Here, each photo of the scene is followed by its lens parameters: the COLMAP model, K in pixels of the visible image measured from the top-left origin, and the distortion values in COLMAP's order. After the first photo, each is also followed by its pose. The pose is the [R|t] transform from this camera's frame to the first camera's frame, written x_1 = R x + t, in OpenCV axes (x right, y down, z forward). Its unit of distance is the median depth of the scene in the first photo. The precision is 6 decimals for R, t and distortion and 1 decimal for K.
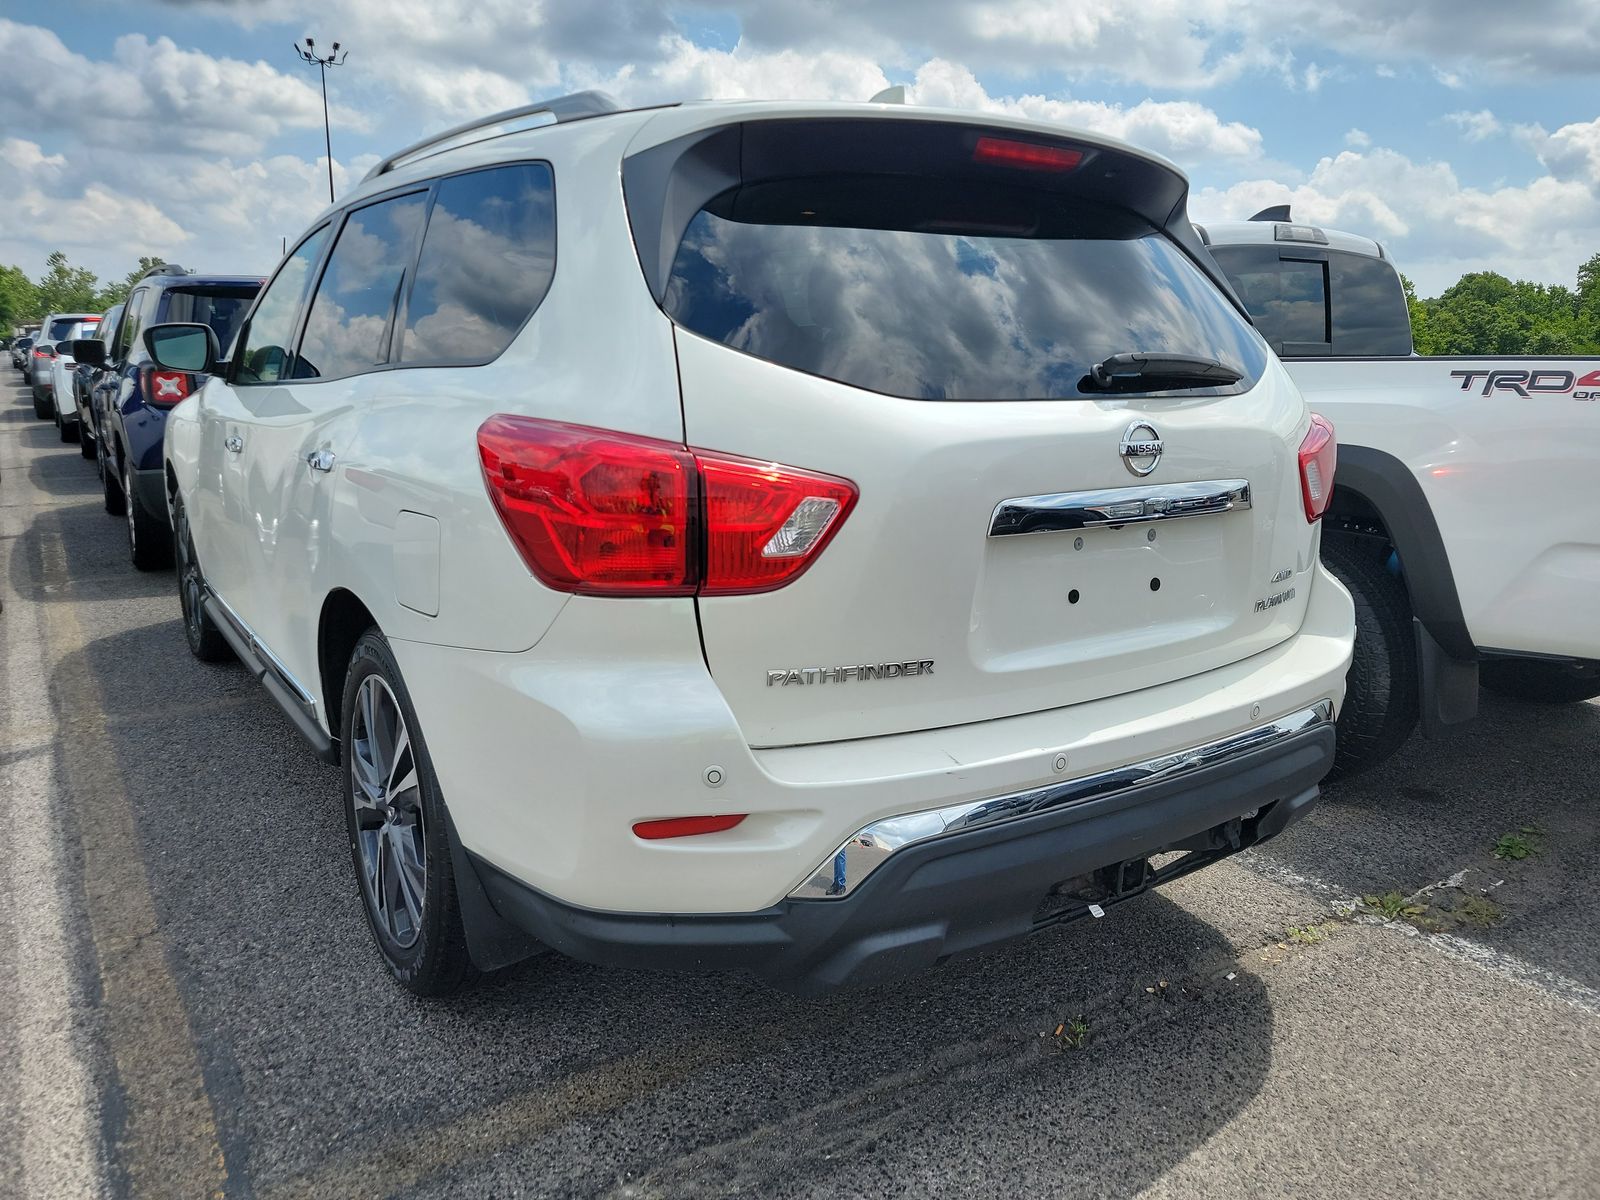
lens RADIAL K [[1170.9, 0, 801.9], [0, 1170.9, 584.3], [0, 0, 1]] dist [0.006371, 0.002174]
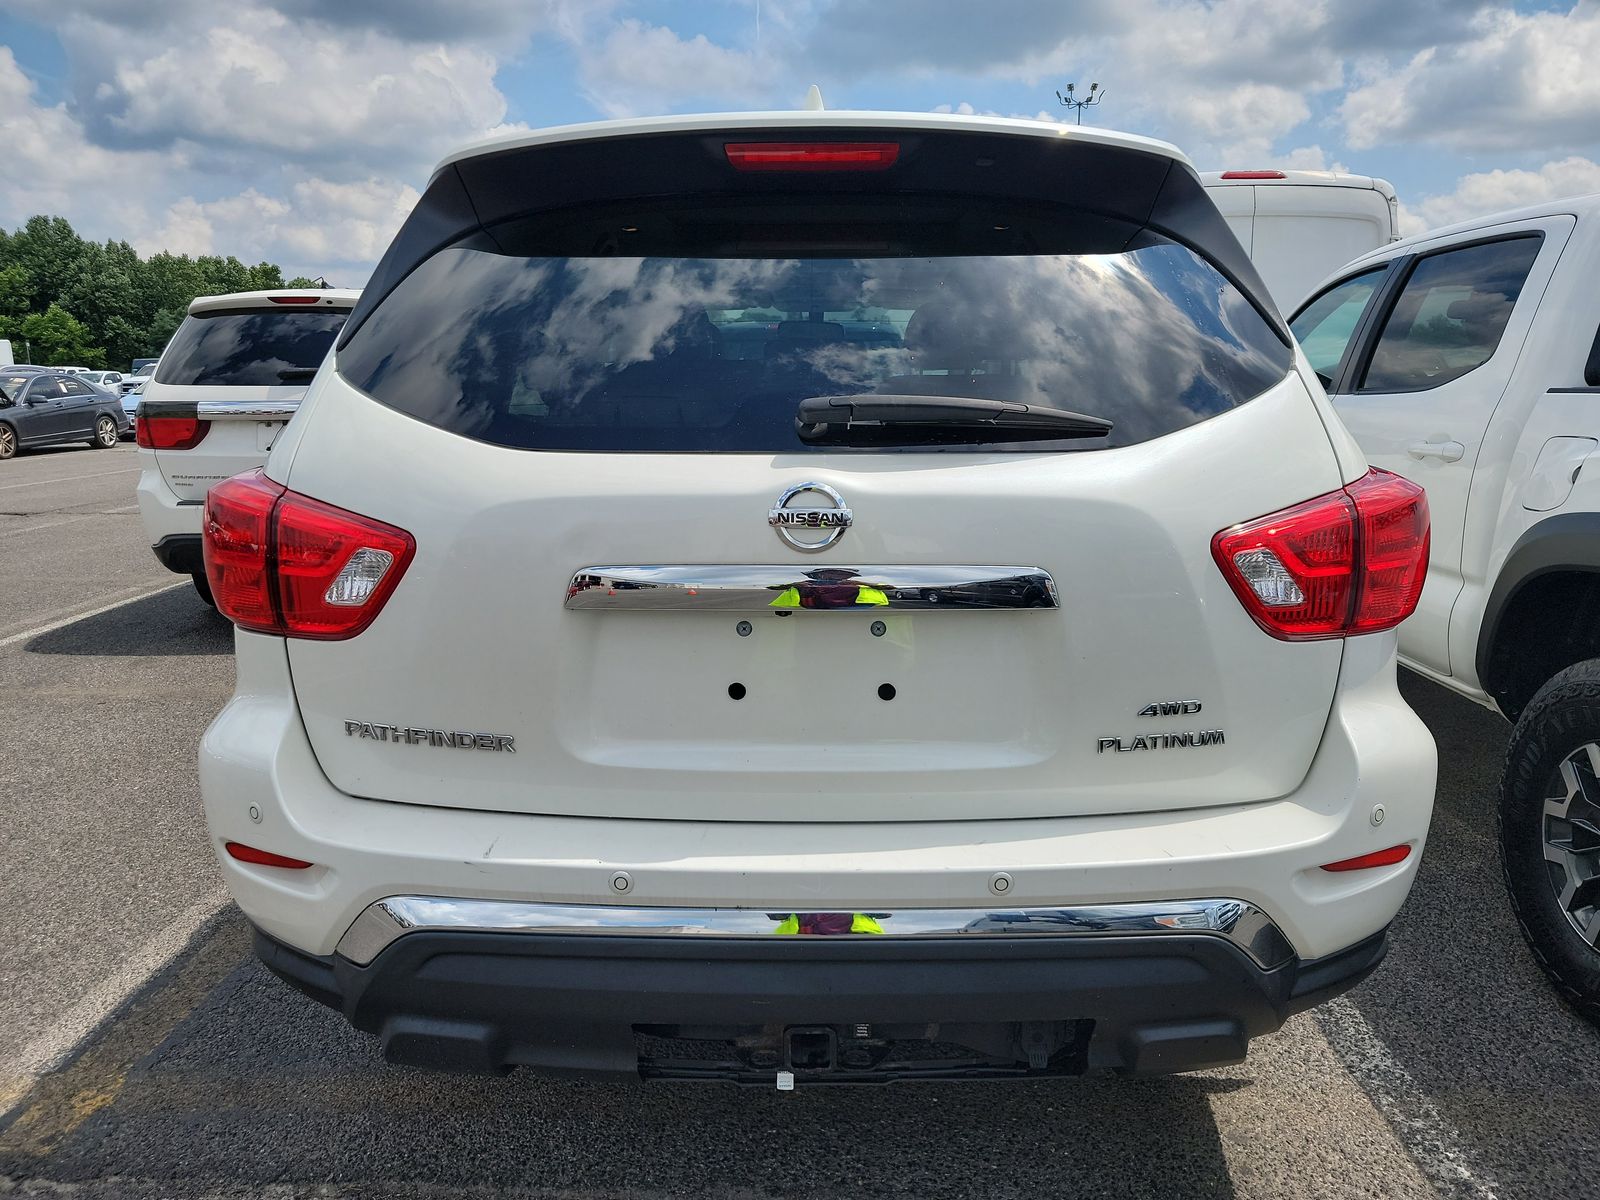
lens RADIAL K [[1137.4, 0, 790.5], [0, 1137.4, 589.9], [0, 0, 1]] dist [0.057724, -0.048173]
pose [[0.805112, 0.092656, -0.585841, 0.731415], [-0.097993, 0.994928, 0.022687, -0.083301], [0.584972, 0.039143, 0.810109, 0.371758]]
